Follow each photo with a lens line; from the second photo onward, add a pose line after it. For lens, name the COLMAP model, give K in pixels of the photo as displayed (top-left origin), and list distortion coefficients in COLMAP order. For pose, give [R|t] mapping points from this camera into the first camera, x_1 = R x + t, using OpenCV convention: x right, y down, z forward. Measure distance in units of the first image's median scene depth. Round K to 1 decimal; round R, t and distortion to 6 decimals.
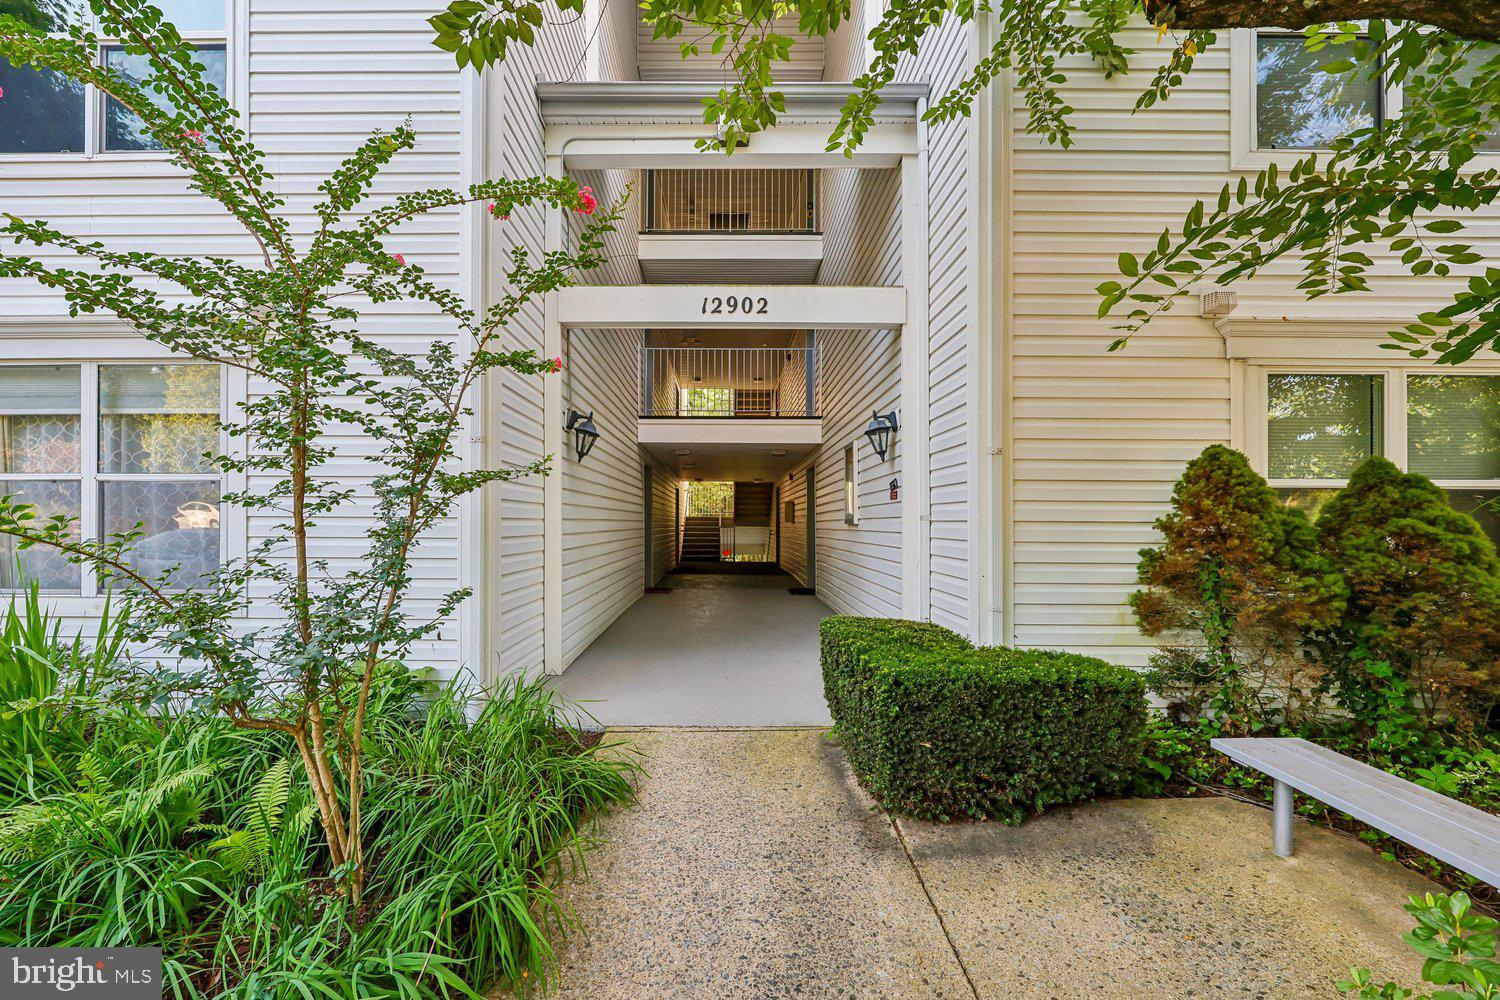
lens RADIAL K [[607.5, 0, 702.2], [0, 607.5, 514.0], [0, 0, 1]] dist [0.002096, 0.000503]
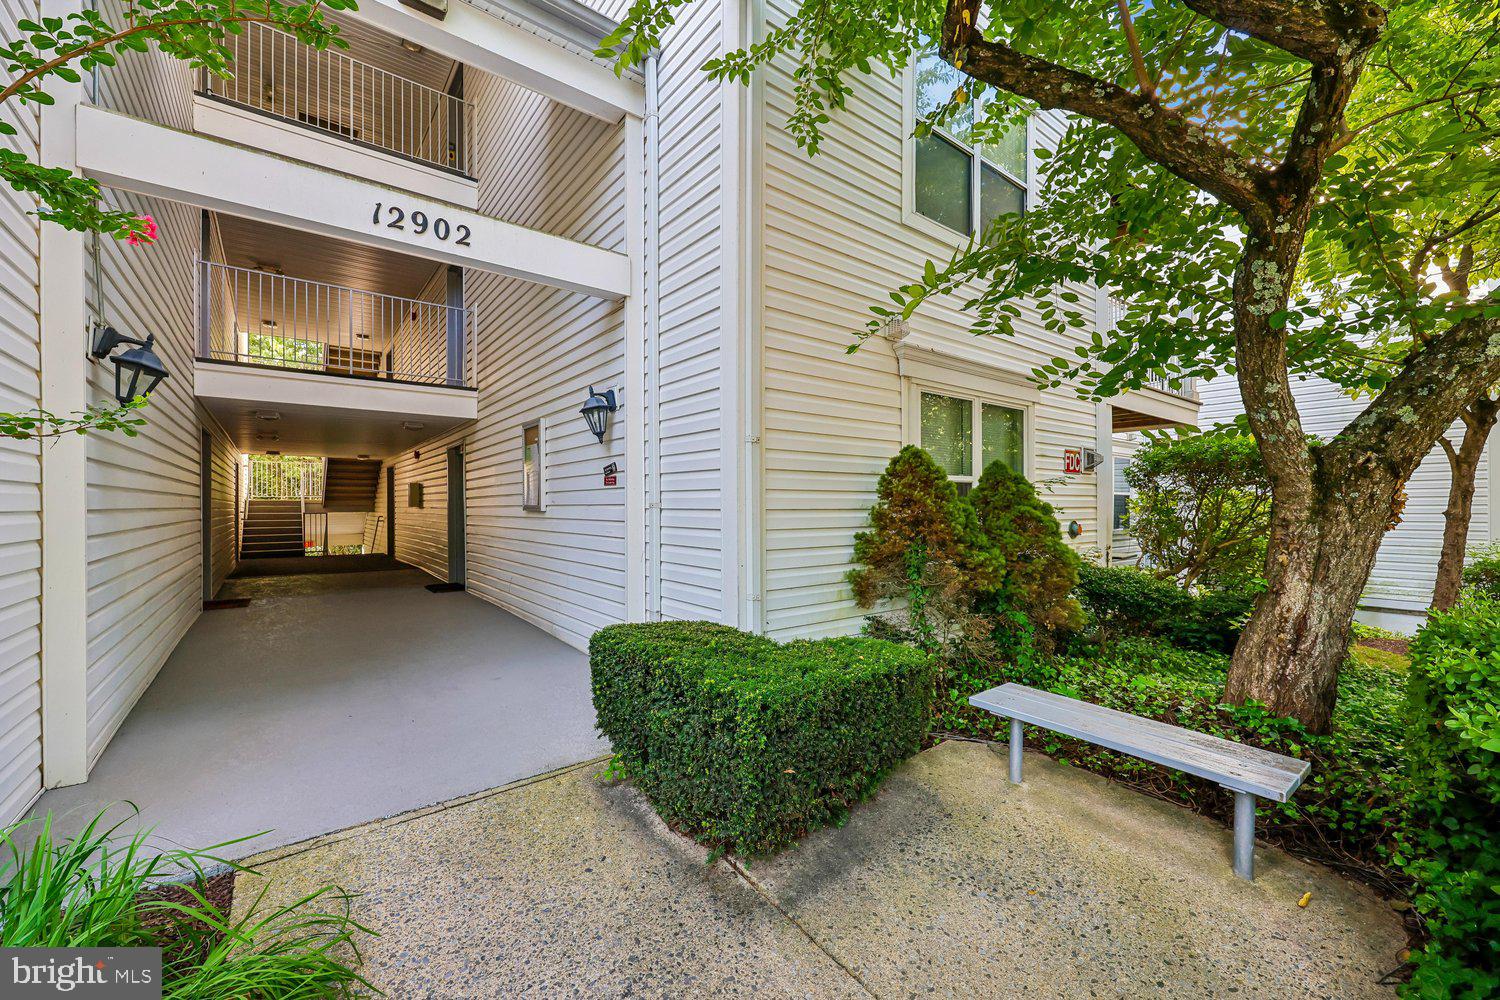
lens RADIAL K [[607.5, 0, 752.3], [0, 607.5, 500.6], [0, 0, 1]] dist [0.002096, 0.000503]
pose [[0.785233, -0.002165, 0.619197, -0.131897], [-0.001181, 0.999987, 0.004995, -0.008034], [-0.619200, -0.004653, 0.785220, 0.218306]]
